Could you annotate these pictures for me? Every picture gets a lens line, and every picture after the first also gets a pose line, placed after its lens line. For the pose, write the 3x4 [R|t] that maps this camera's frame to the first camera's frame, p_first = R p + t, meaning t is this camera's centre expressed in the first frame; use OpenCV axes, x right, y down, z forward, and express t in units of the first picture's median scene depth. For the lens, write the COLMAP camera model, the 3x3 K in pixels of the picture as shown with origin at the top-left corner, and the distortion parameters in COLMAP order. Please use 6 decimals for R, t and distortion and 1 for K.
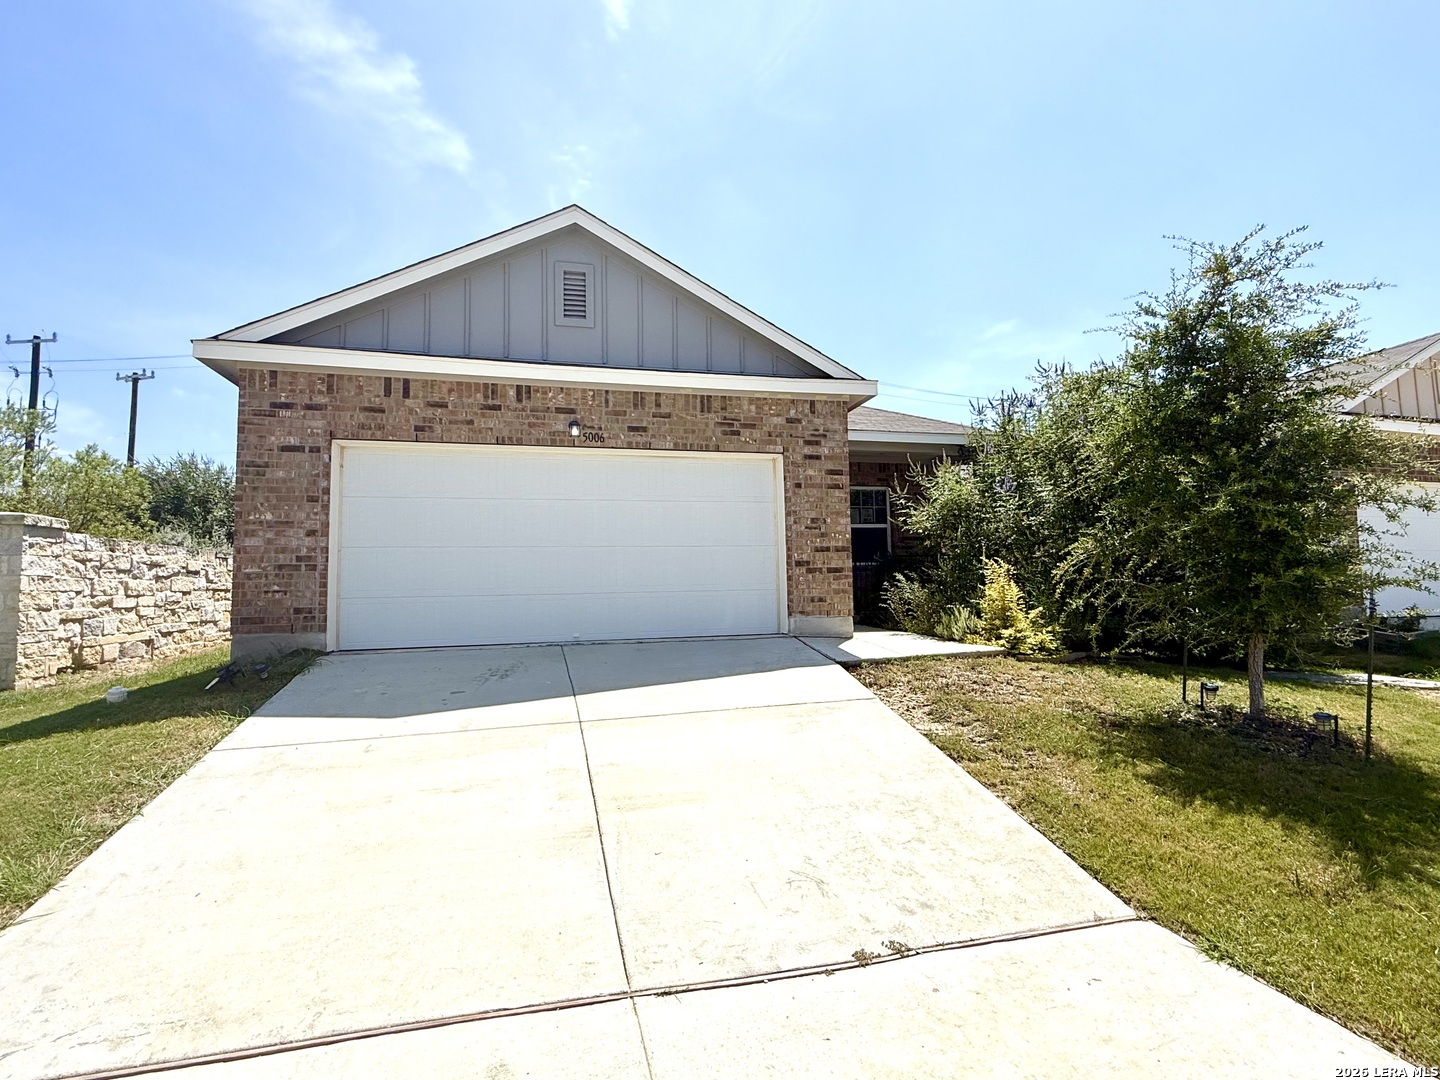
lens RADIAL K [[679.6, 0, 717.8], [0, 679.6, 538.1], [0, 0, 1]] dist [0.002337, -0.000440]
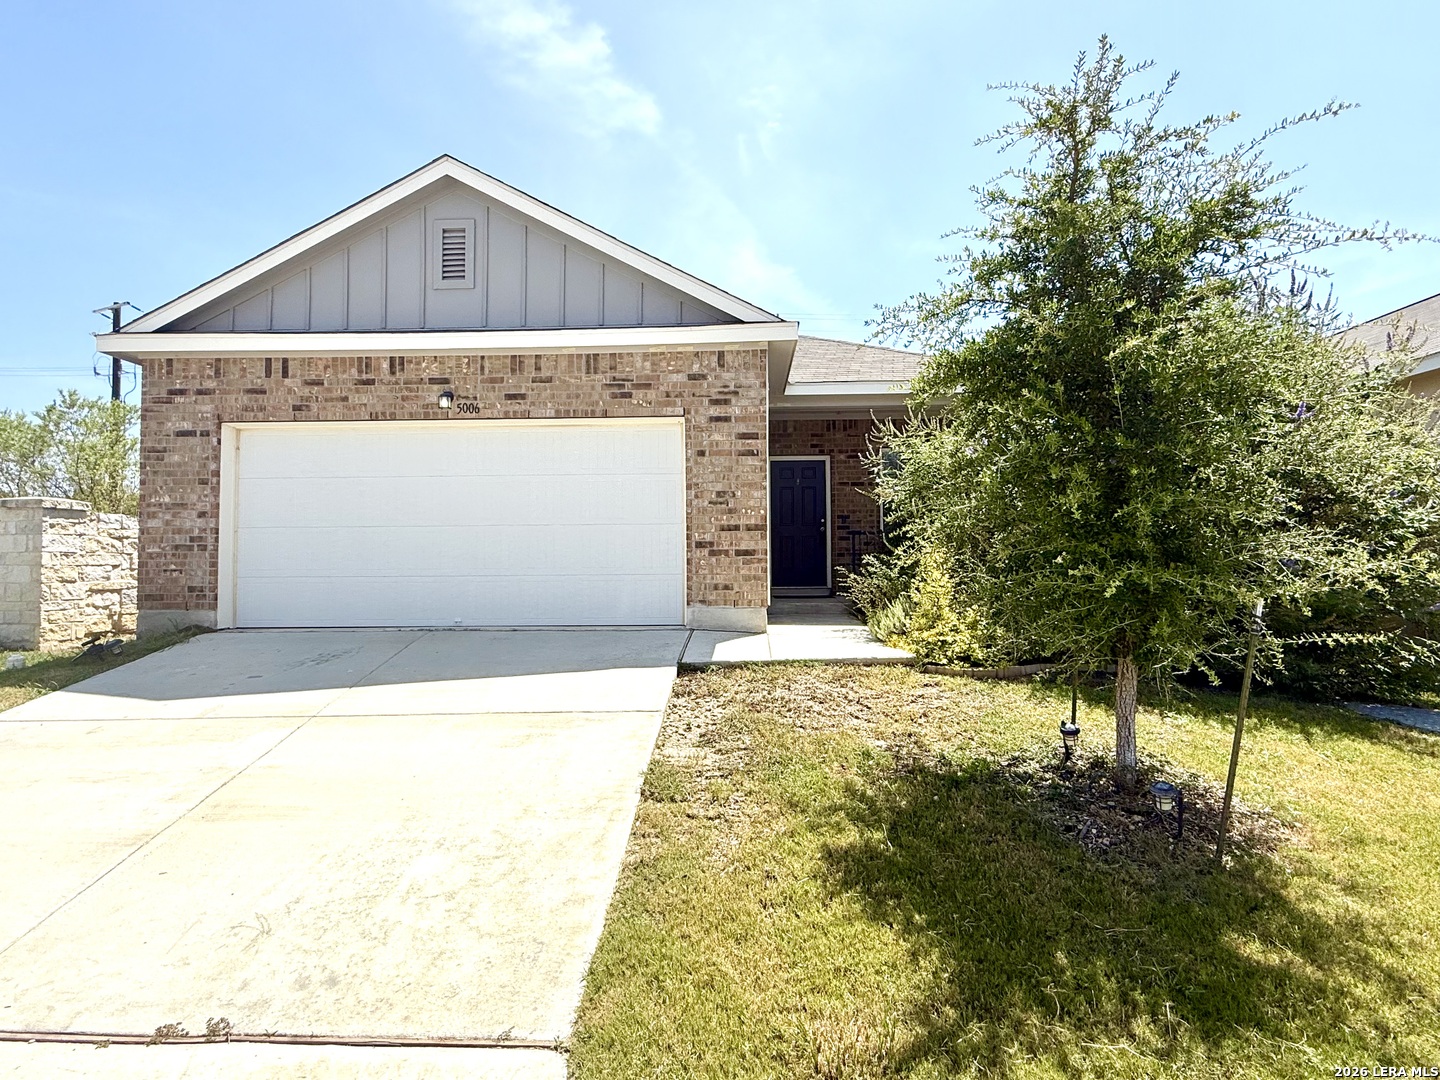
lens RADIAL K [[728.4, 0, 720.0], [0, 728.4, 535.9], [0, 0, 1]] dist [-0.003178, 0.000048]
pose [[0.961958, 0.001714, -0.273191, 0.417790], [0.008662, 0.999286, 0.036769, -0.007650], [0.273059, -0.037737, 0.961257, 0.132672]]
